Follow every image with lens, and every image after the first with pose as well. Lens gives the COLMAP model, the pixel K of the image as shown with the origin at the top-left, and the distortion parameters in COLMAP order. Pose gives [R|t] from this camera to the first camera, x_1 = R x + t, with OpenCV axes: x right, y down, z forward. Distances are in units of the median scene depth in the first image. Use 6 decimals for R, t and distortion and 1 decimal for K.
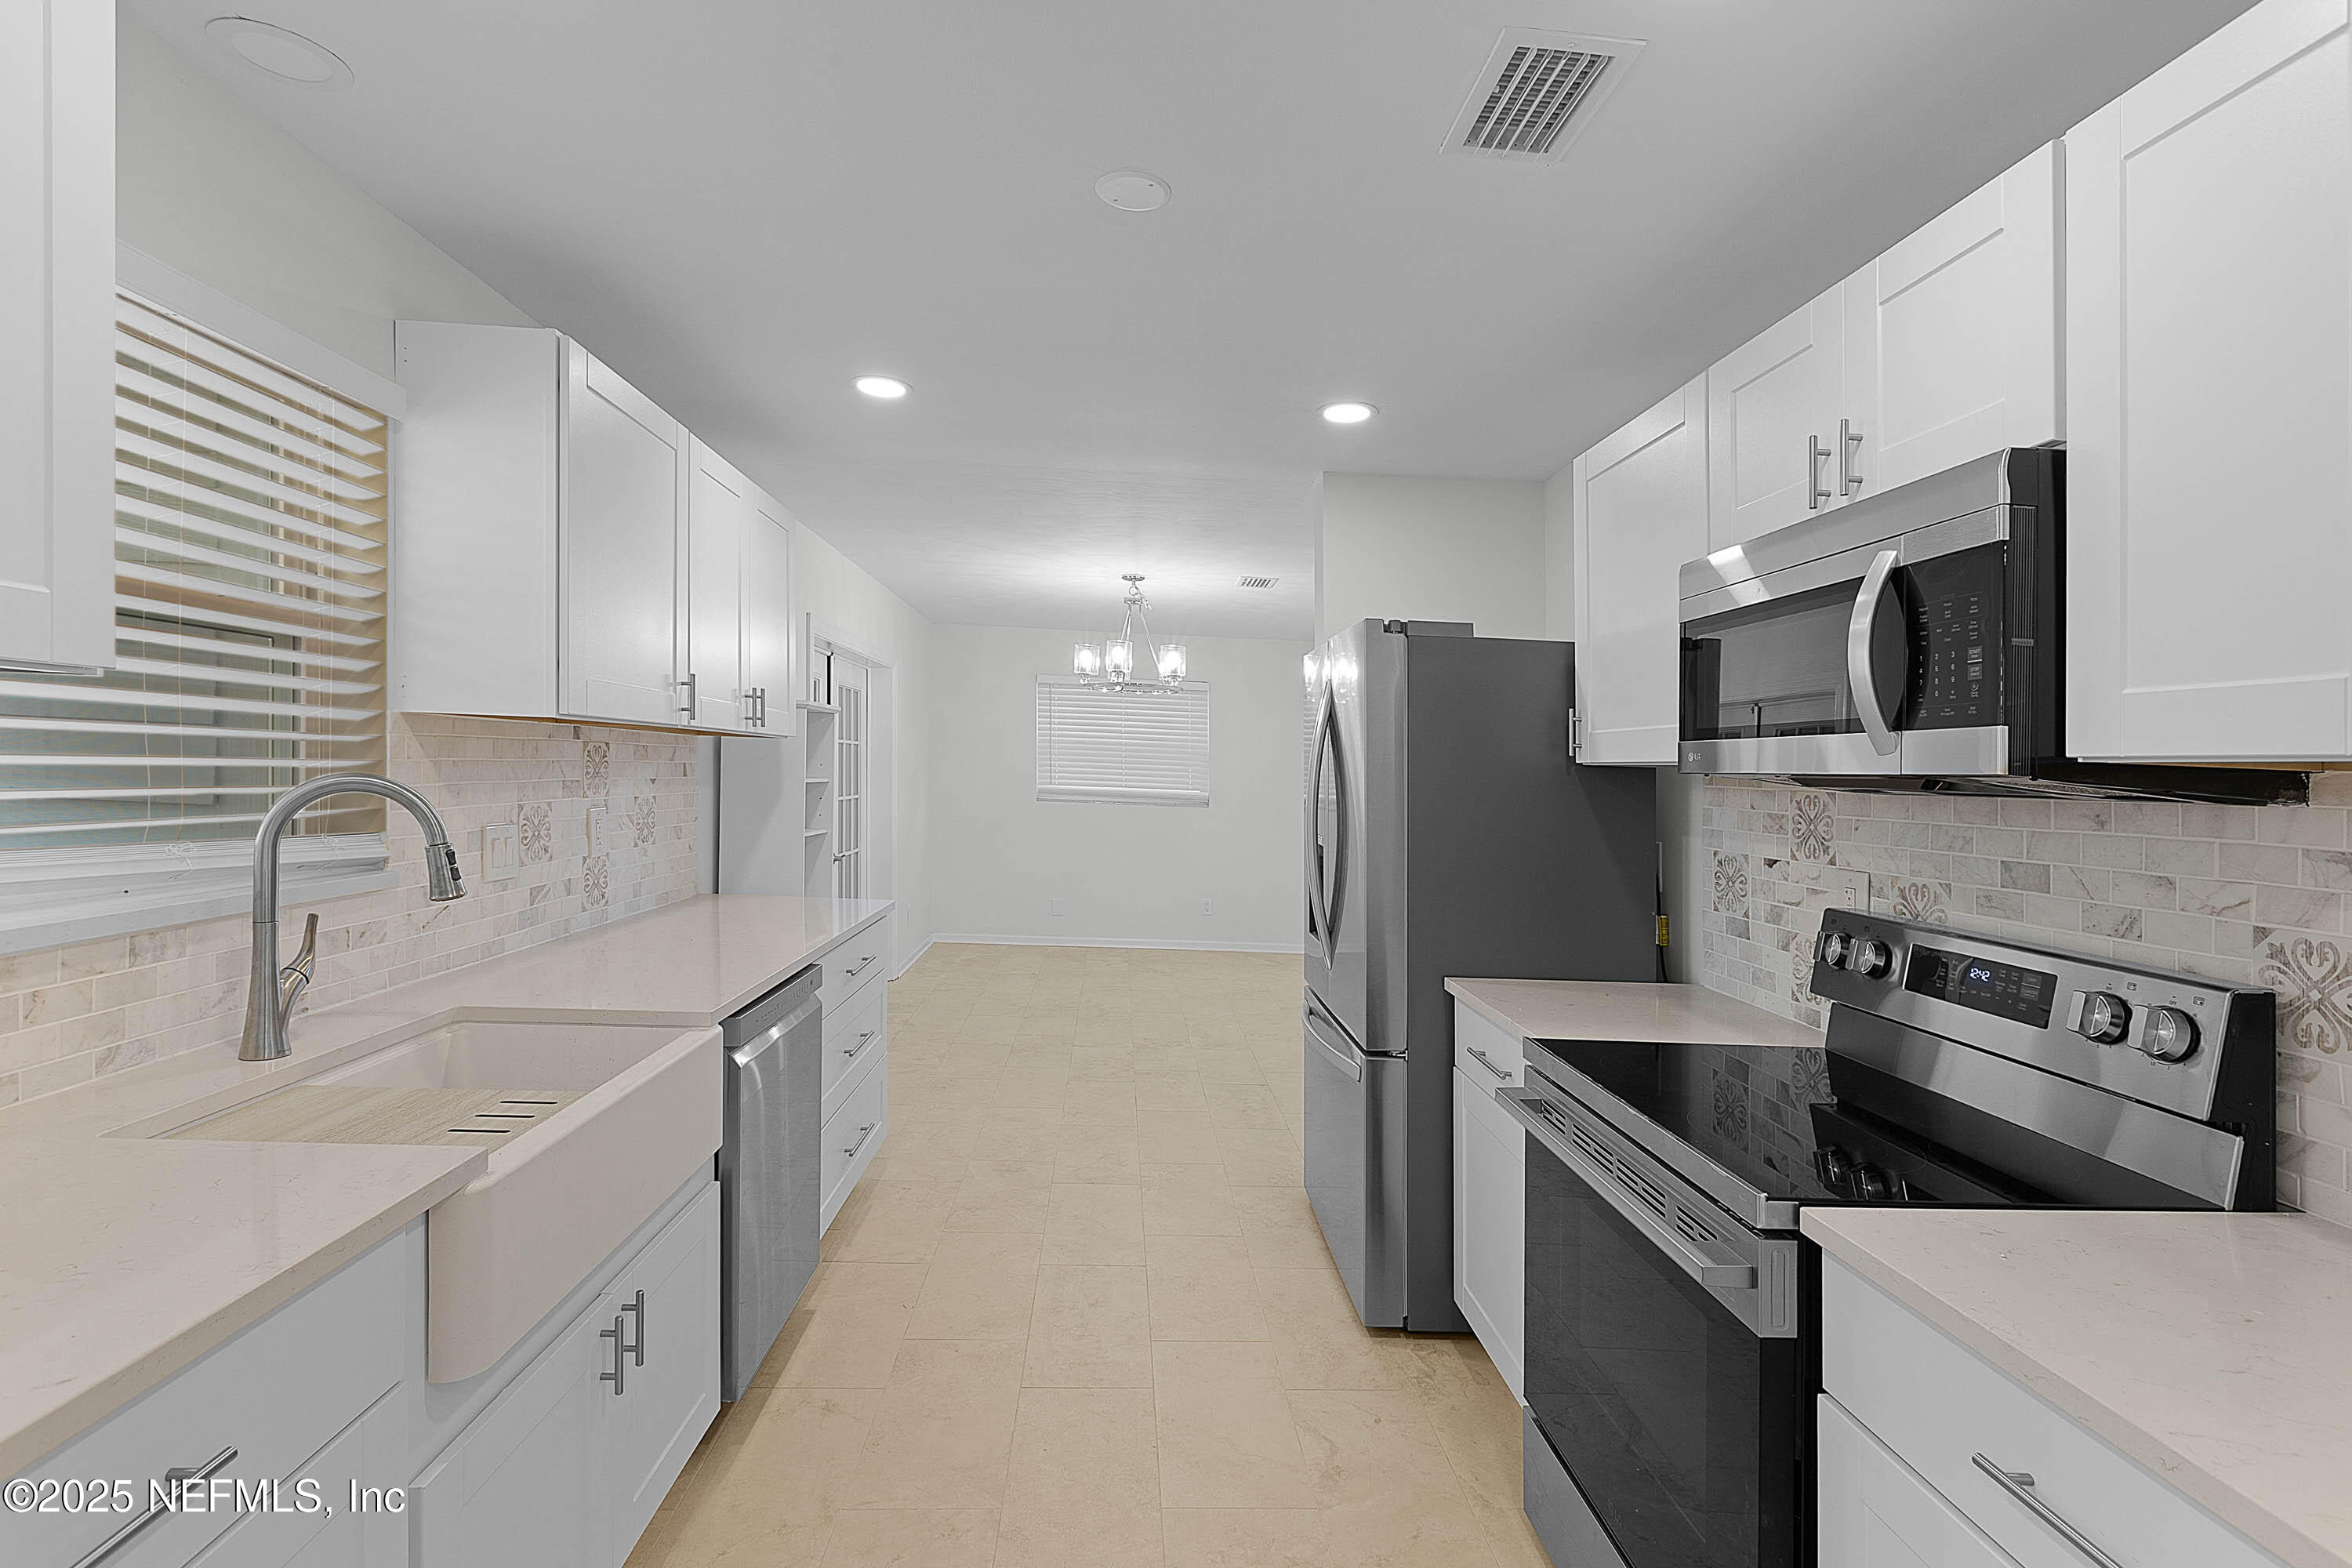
lens RADIAL K [[1072.6, 0, 1174.9], [0, 1072.6, 786.9], [0, 0, 1]] dist [-0.001833, -0.000046]
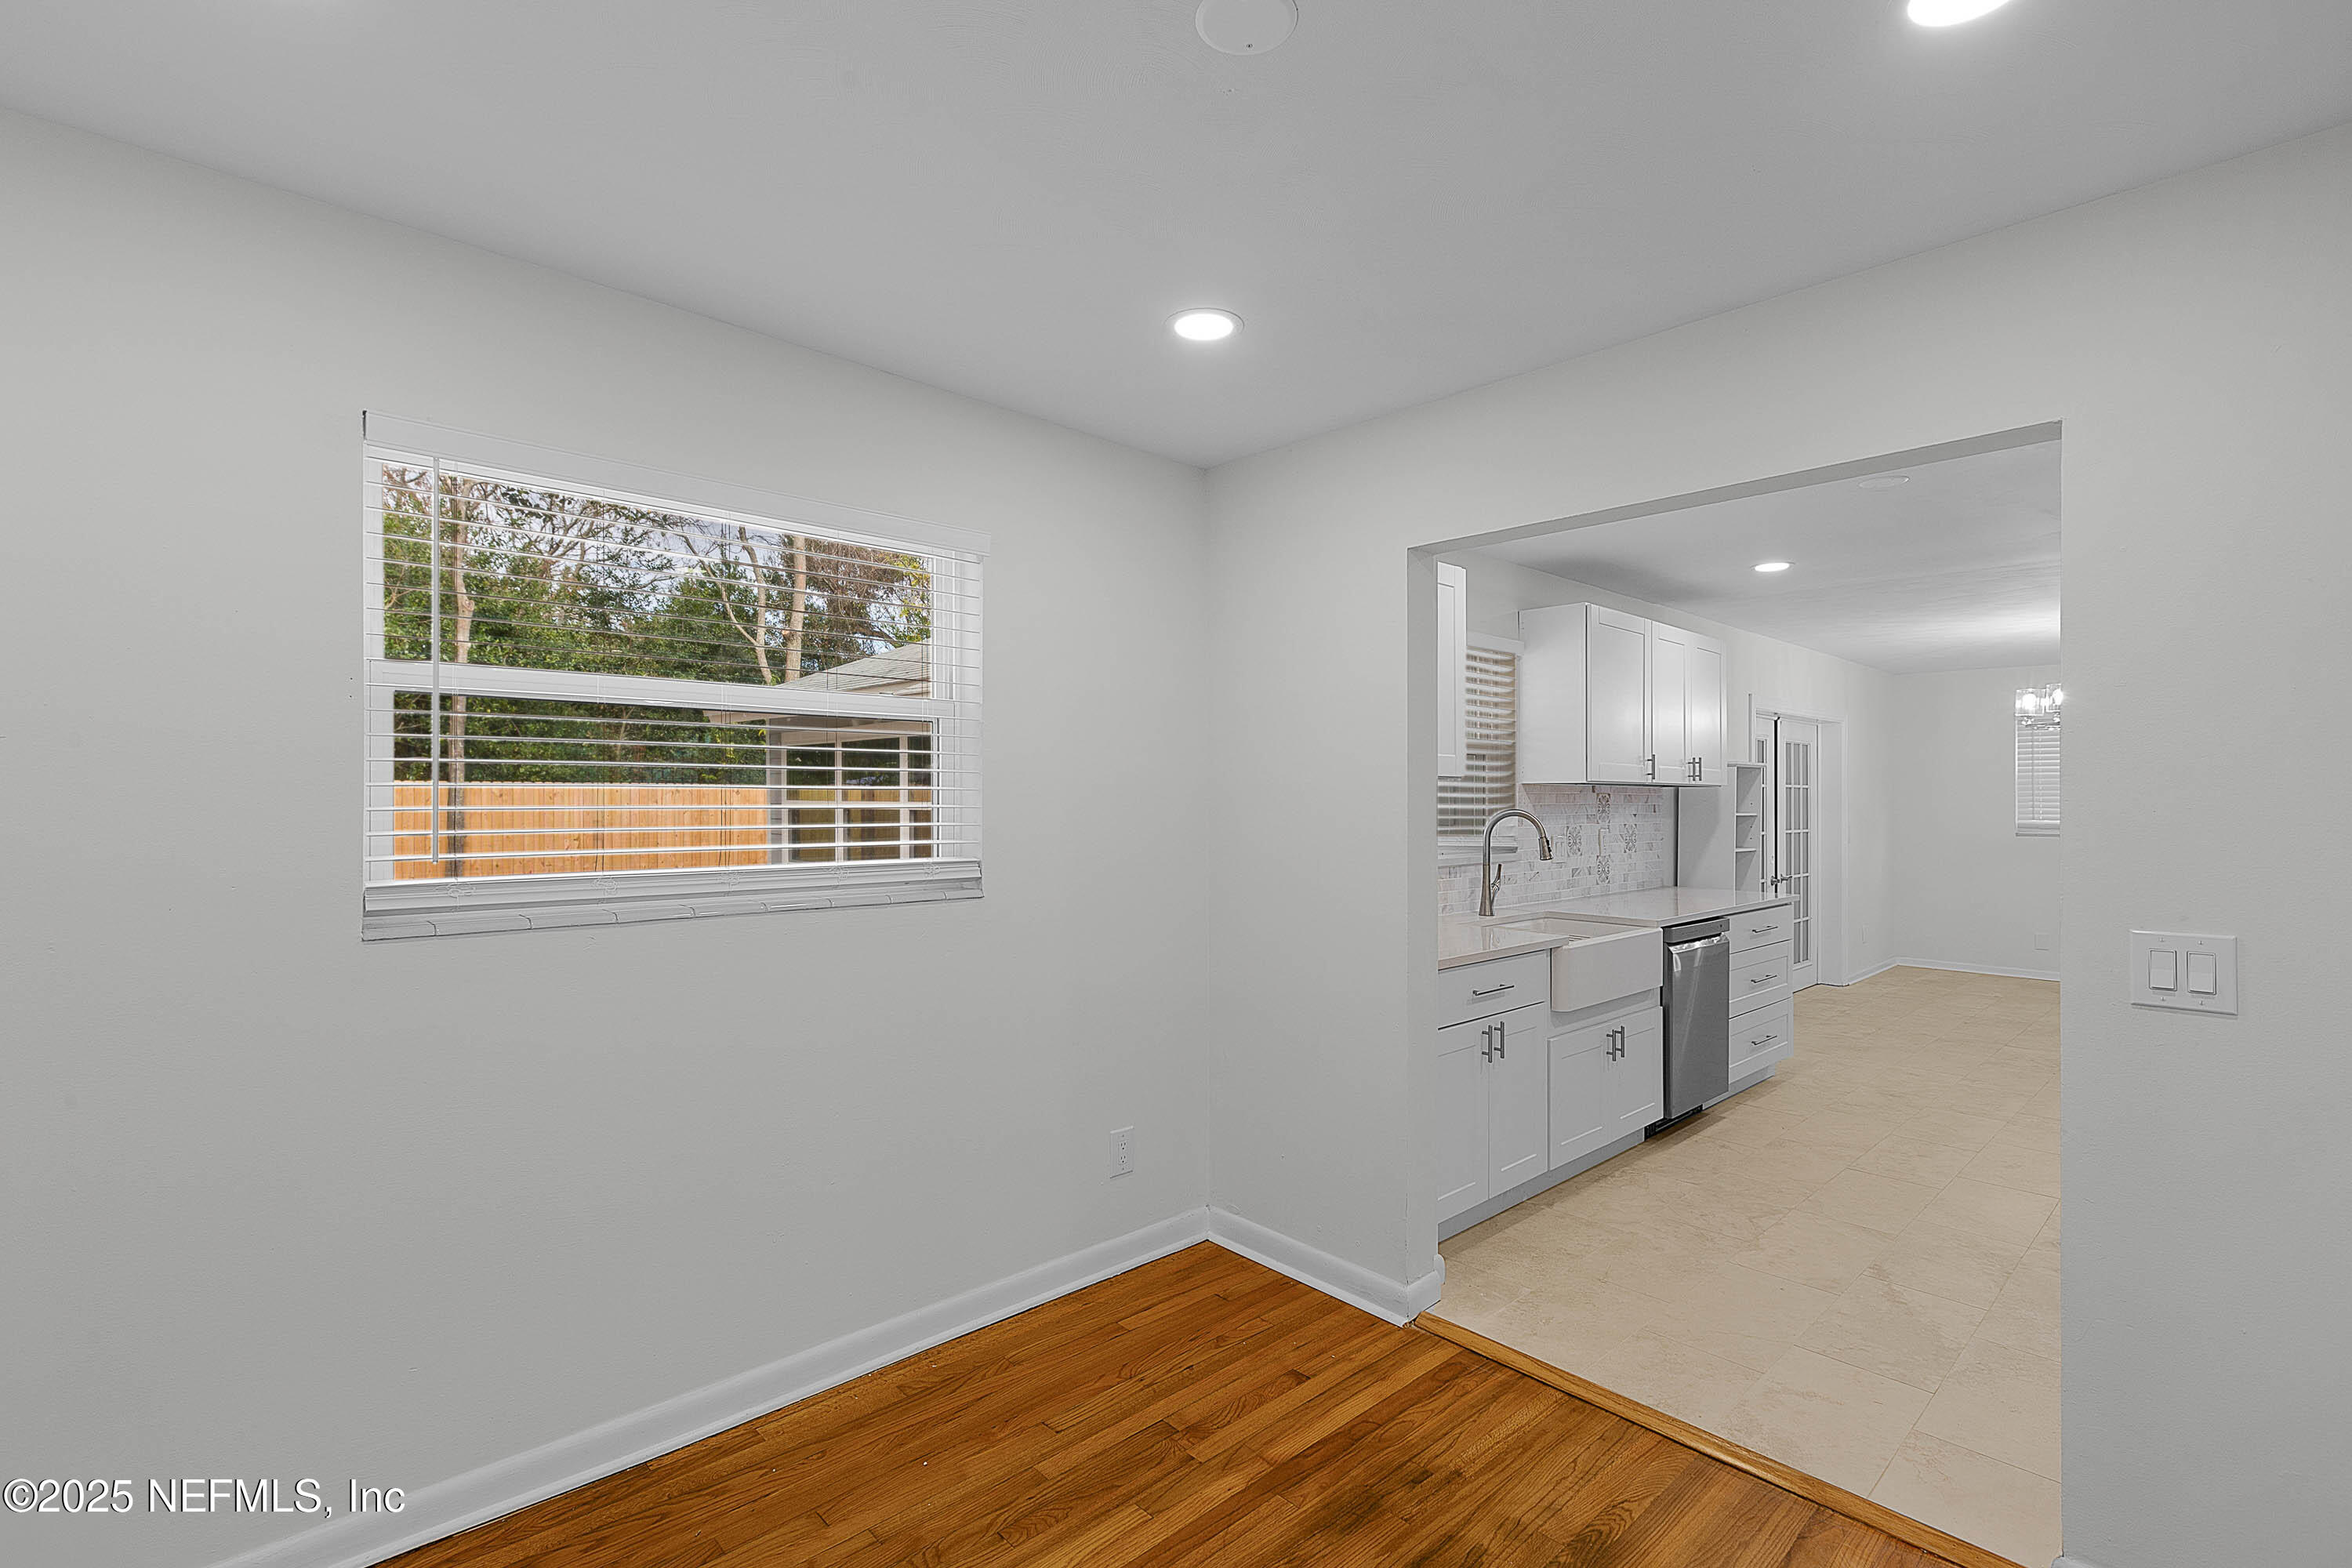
lens RADIAL K [[1072.6, 0, 1147.5], [0, 1072.6, 847.1], [0, 0, 1]] dist [-0.001833, -0.000046]
pose [[0.625062, -0.000218, -0.780575, 0.505905], [0.007058, 0.999961, 0.005373, 0.042236], [0.780543, -0.008868, 0.625039, -0.945359]]
